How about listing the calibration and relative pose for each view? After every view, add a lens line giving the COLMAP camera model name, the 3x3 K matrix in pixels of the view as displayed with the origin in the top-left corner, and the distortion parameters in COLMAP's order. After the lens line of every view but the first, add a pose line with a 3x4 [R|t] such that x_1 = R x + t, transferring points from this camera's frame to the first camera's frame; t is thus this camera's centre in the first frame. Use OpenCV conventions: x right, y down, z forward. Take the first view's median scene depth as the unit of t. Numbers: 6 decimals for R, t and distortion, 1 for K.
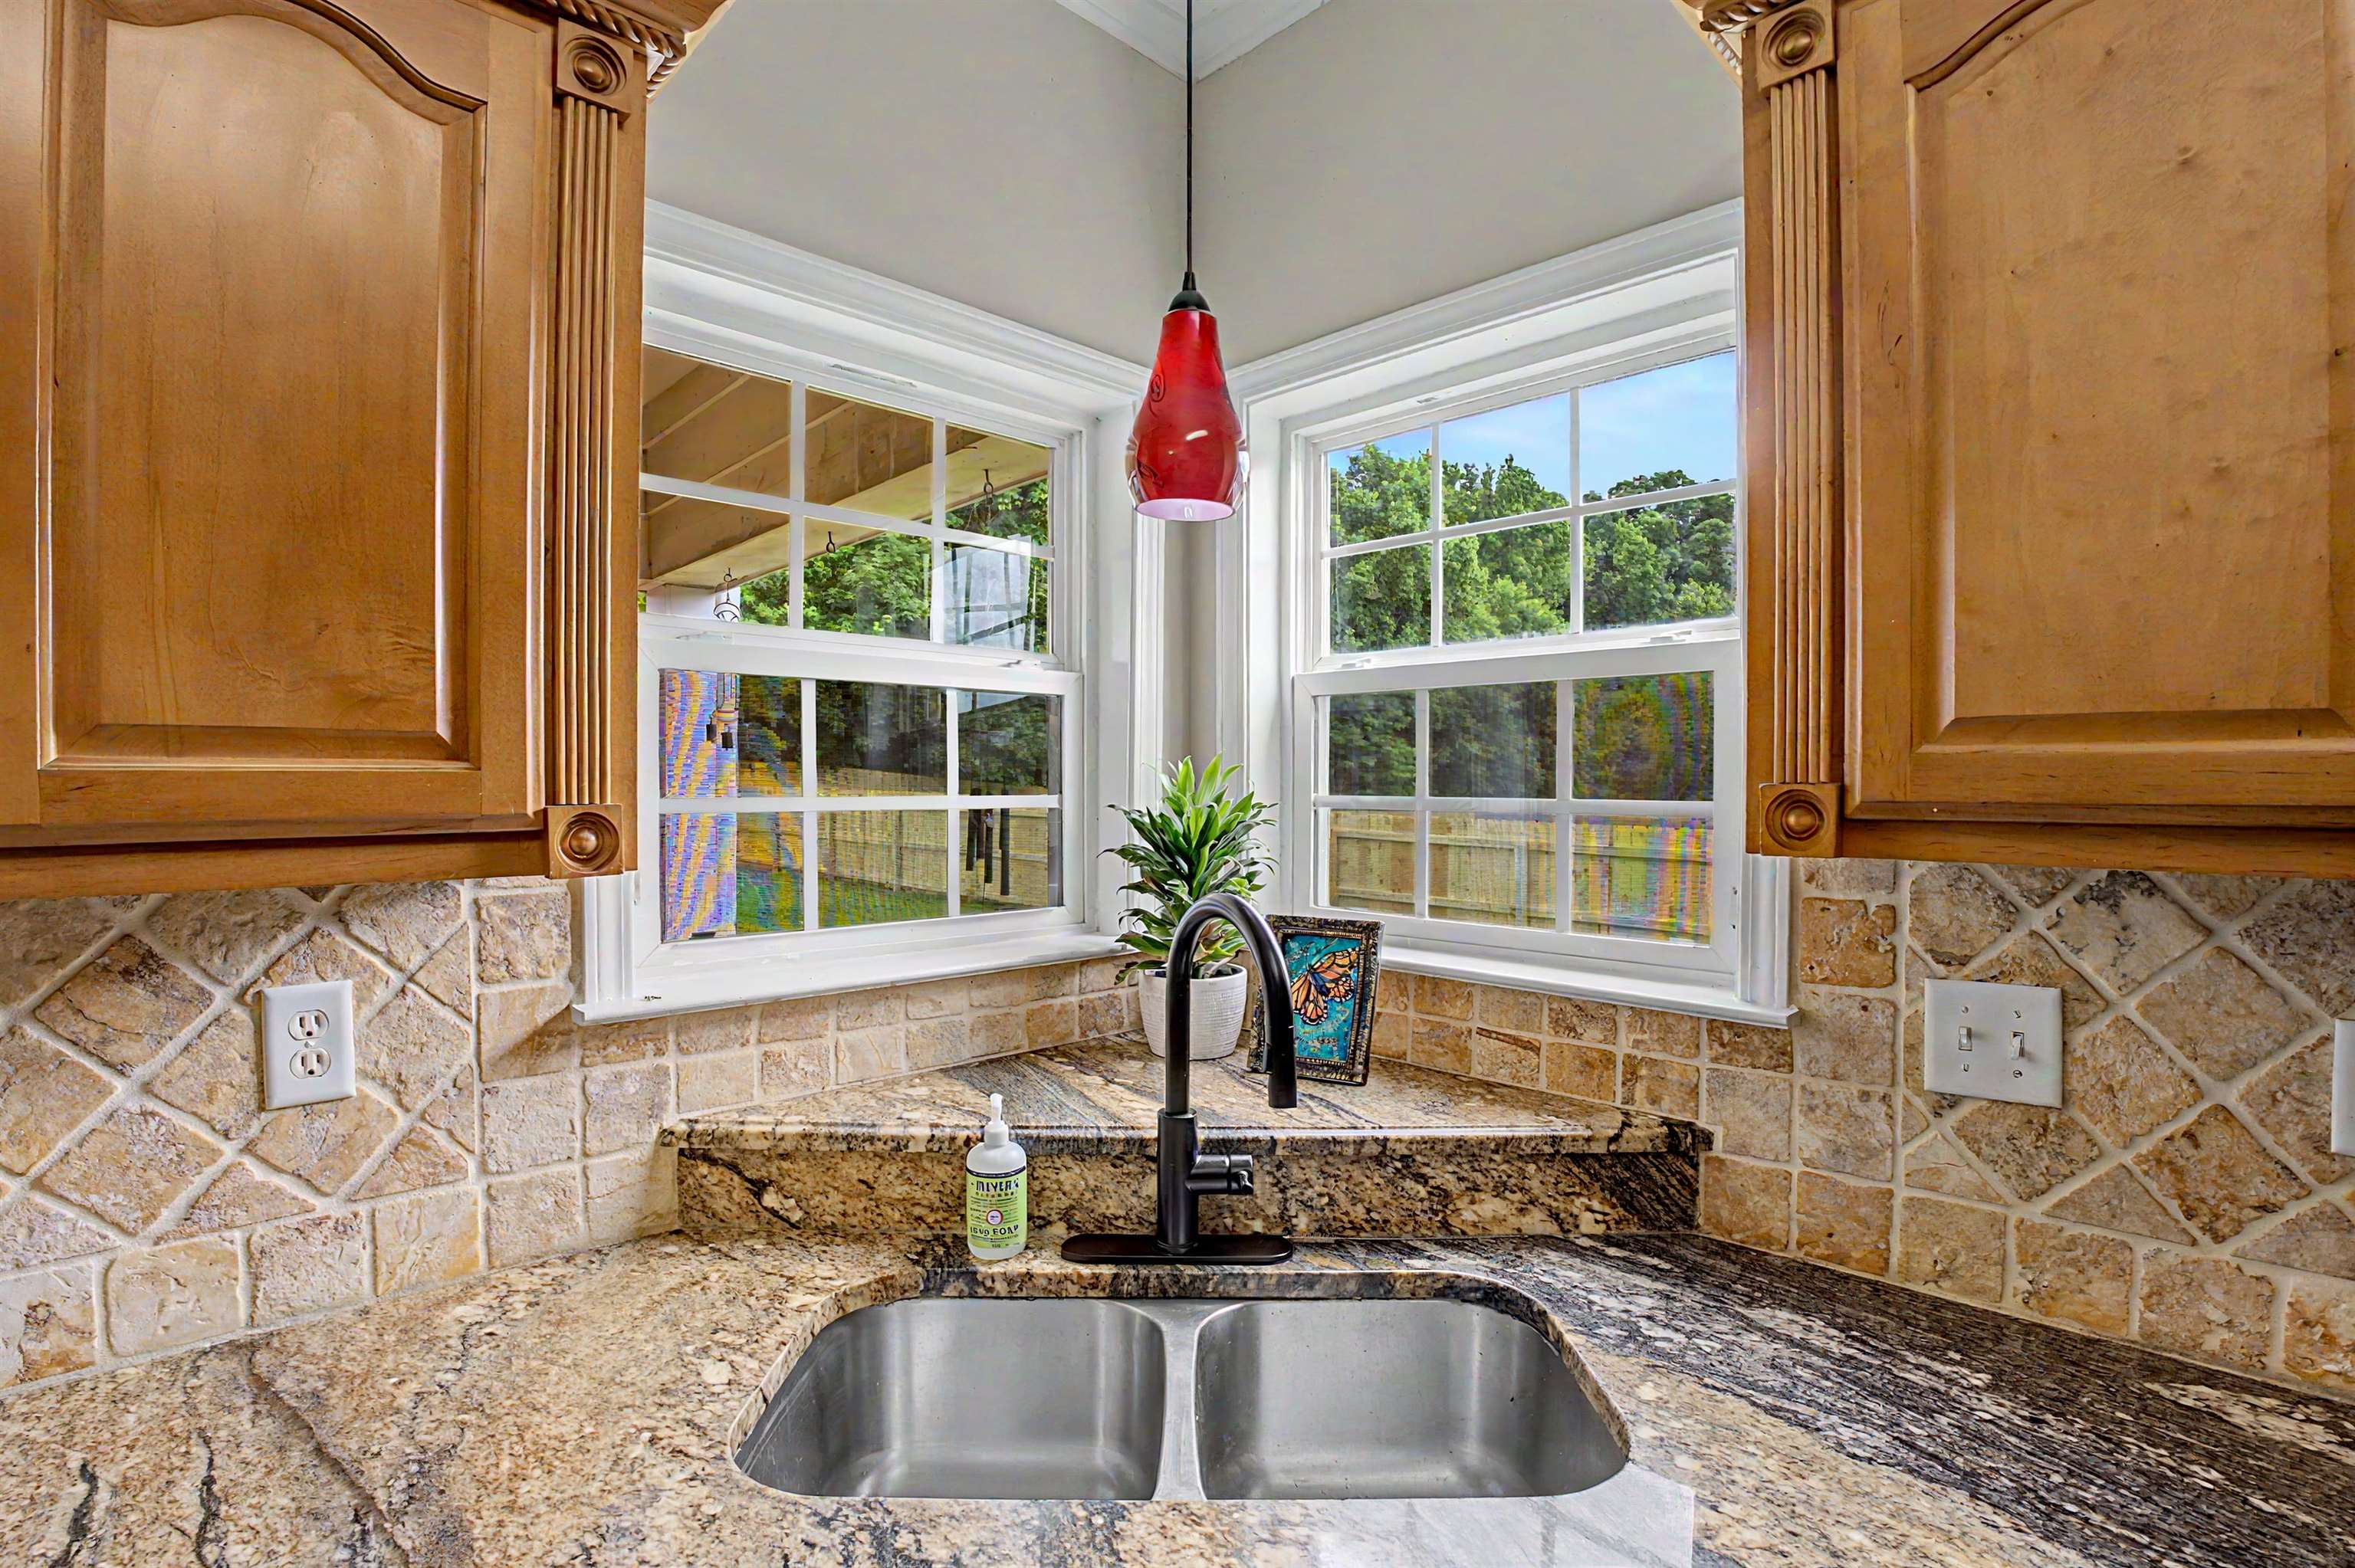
lens RADIAL K [[1108.3, 0, 1170.5], [0, 1108.3, 803.7], [0, 0, 1]] dist [-0.070503, 0.017764]
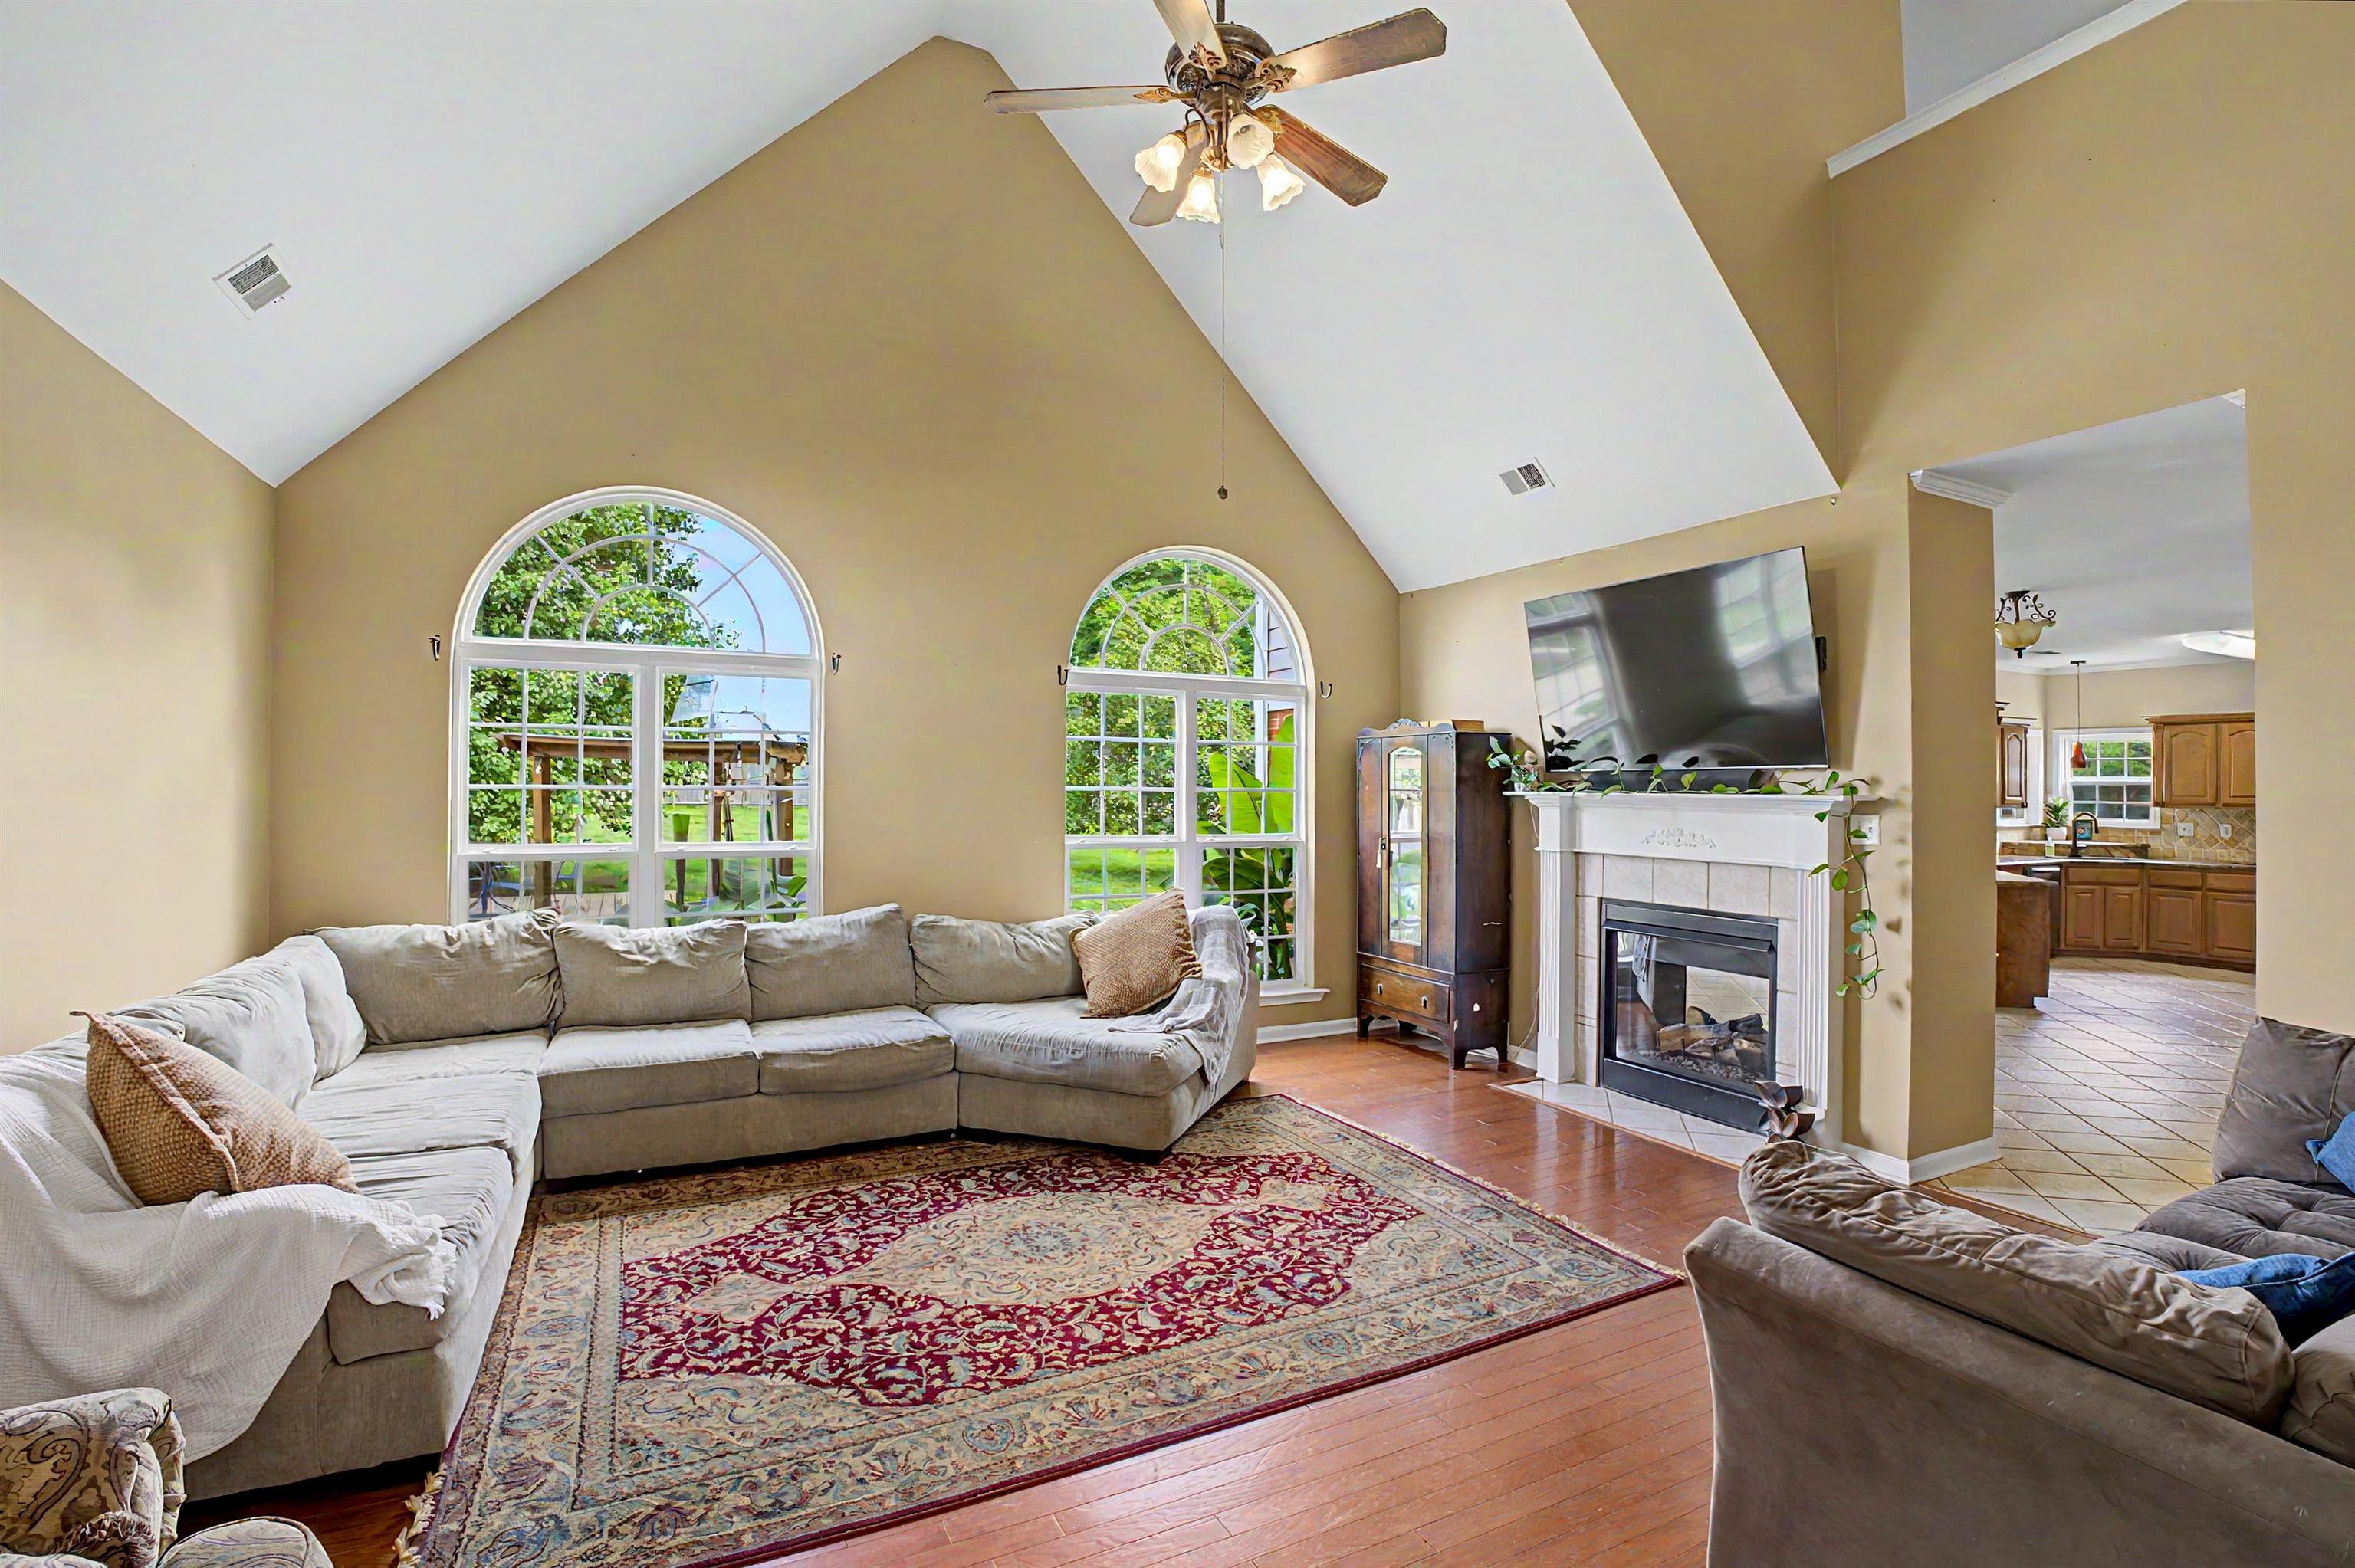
lens RADIAL K [[1082.8, 0, 1177.5], [0, 1082.8, 784.0], [0, 0, 1]] dist [-0.070629, 0.016120]
pose [[0.951300, 0.000155, -0.308265, -4.028162], [-0.005129, 0.999869, -0.015326, 0.016813], [0.308223, 0.016161, 0.951177, -8.523457]]
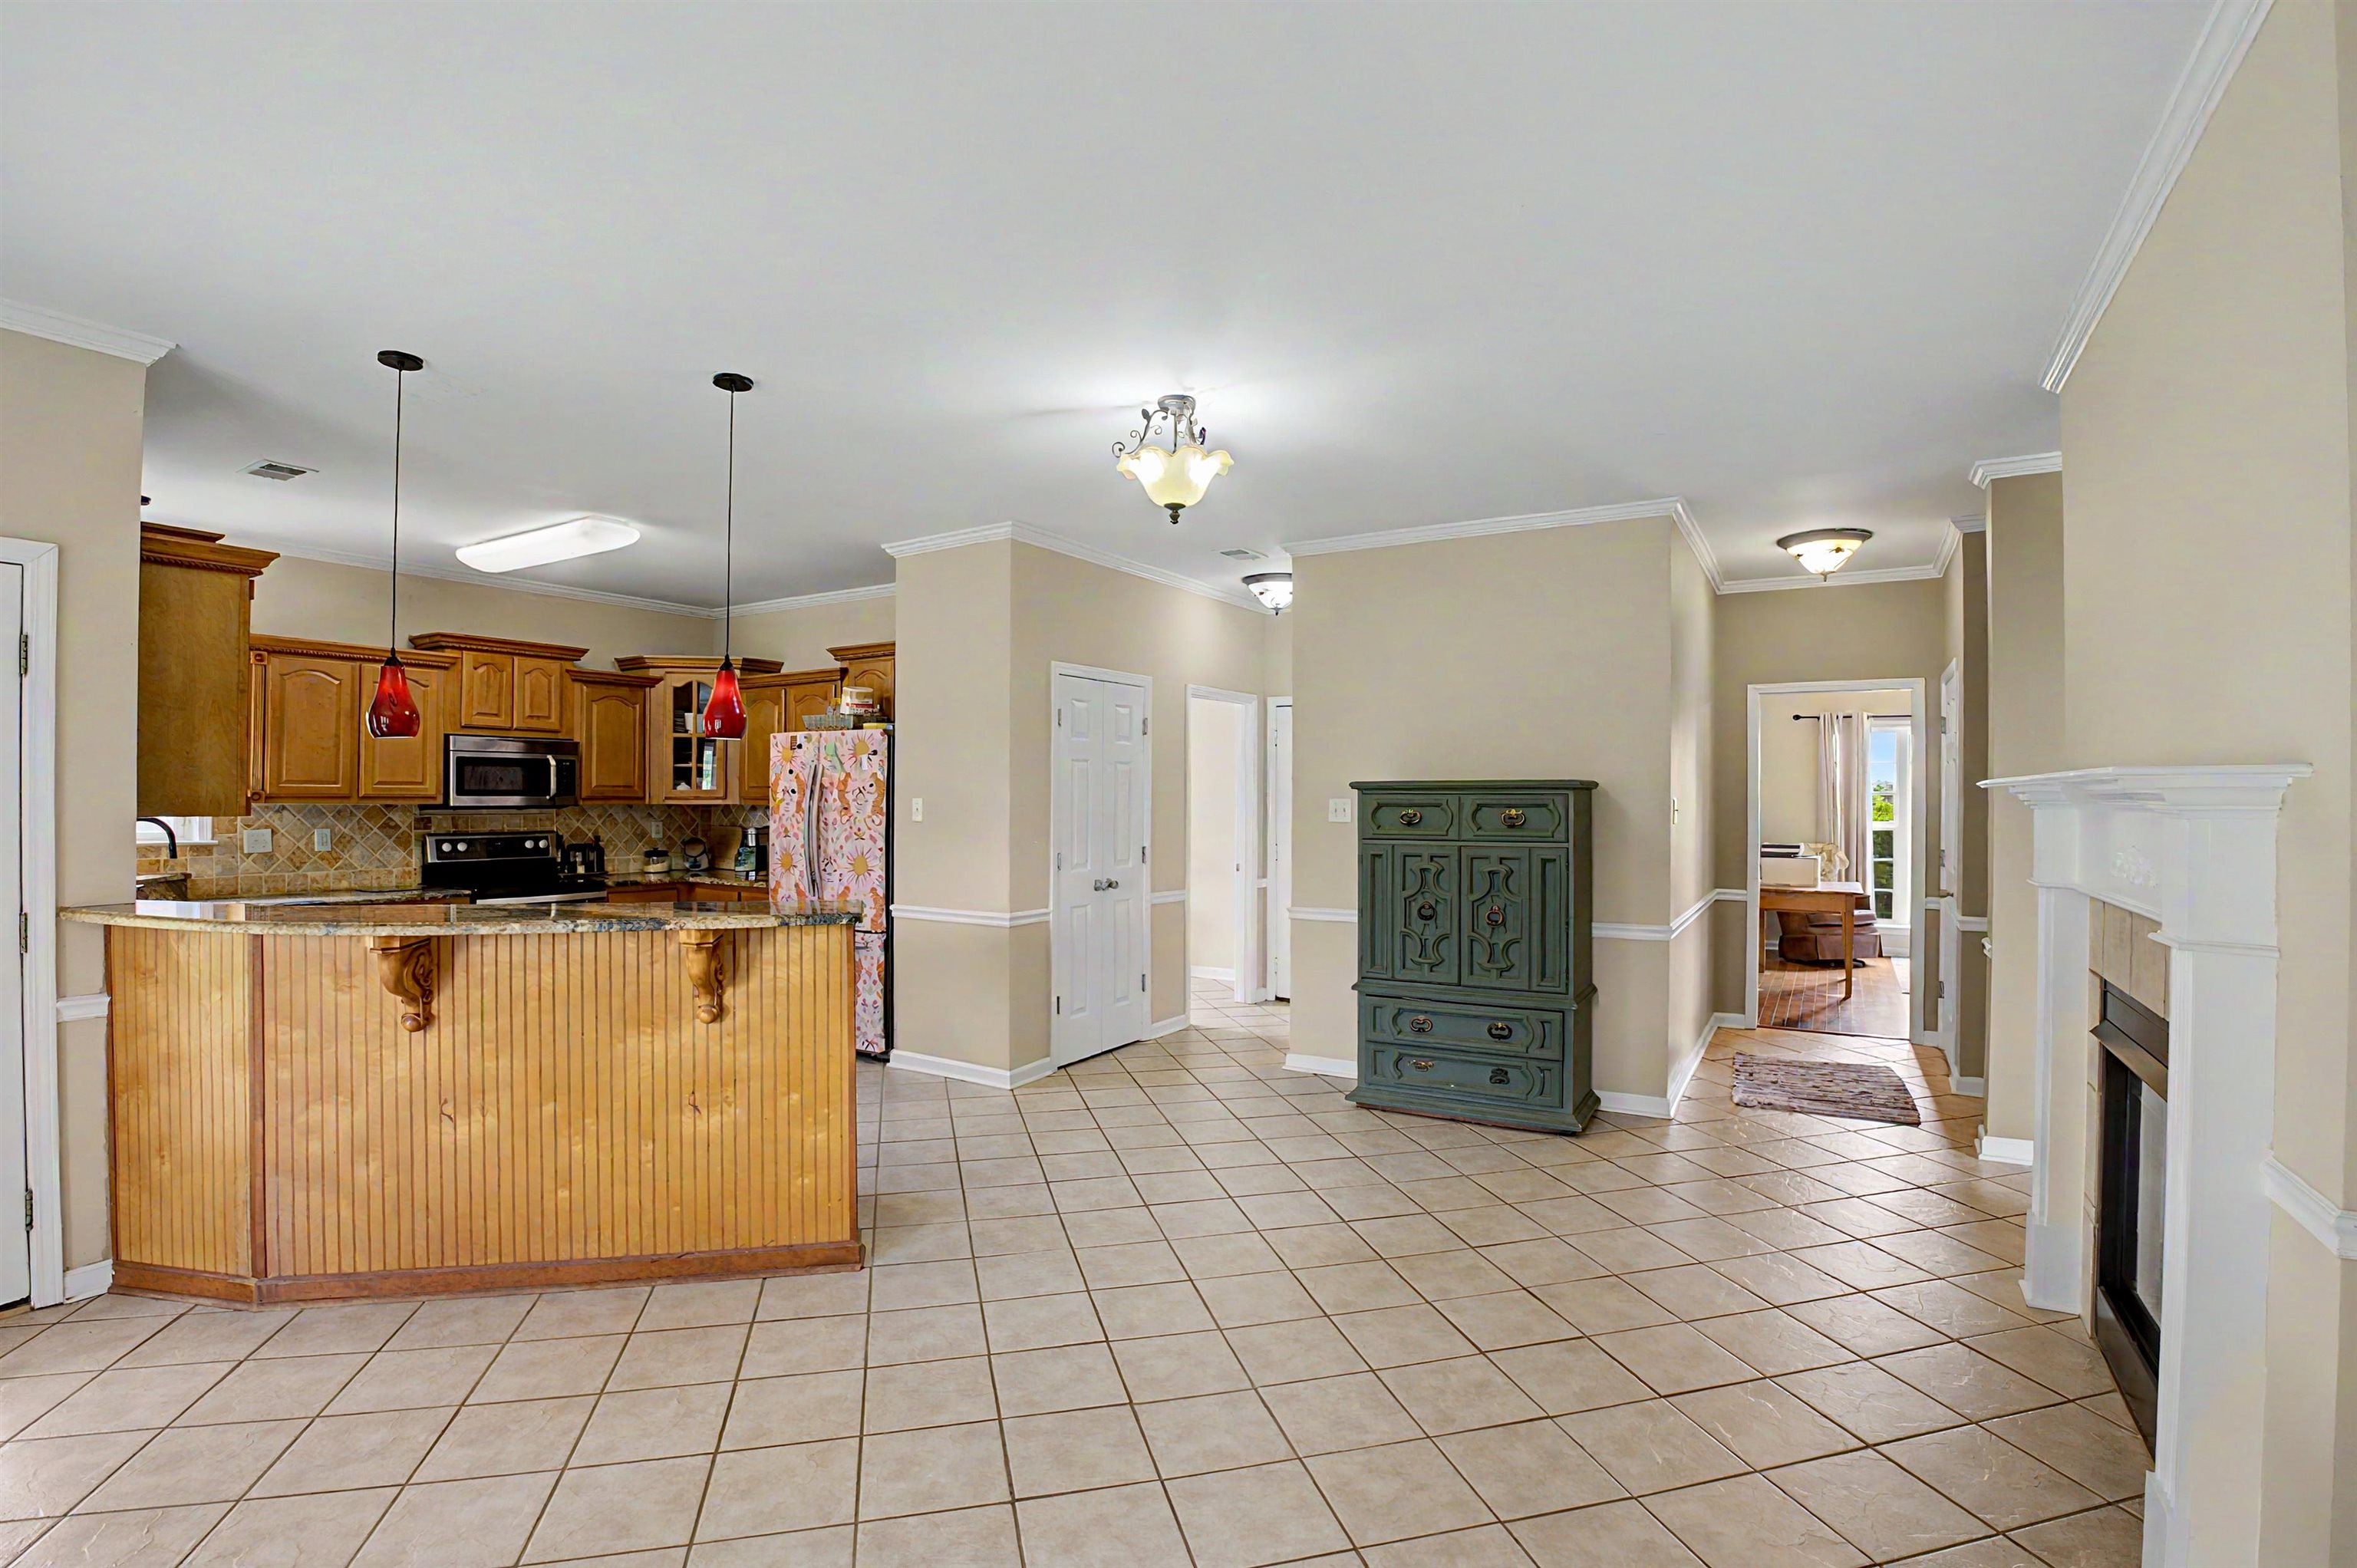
lens RADIAL K [[1109.3, 0, 1171.5], [0, 1109.3, 803.7], [0, 0, 1]] dist [-0.070503, 0.017764]
pose [[-0.247943, -0.010030, 0.968723, -4.509859], [0.007395, 0.999898, 0.012245, 0.013594], [-0.968746, 0.010200, -0.247843, -1.691687]]
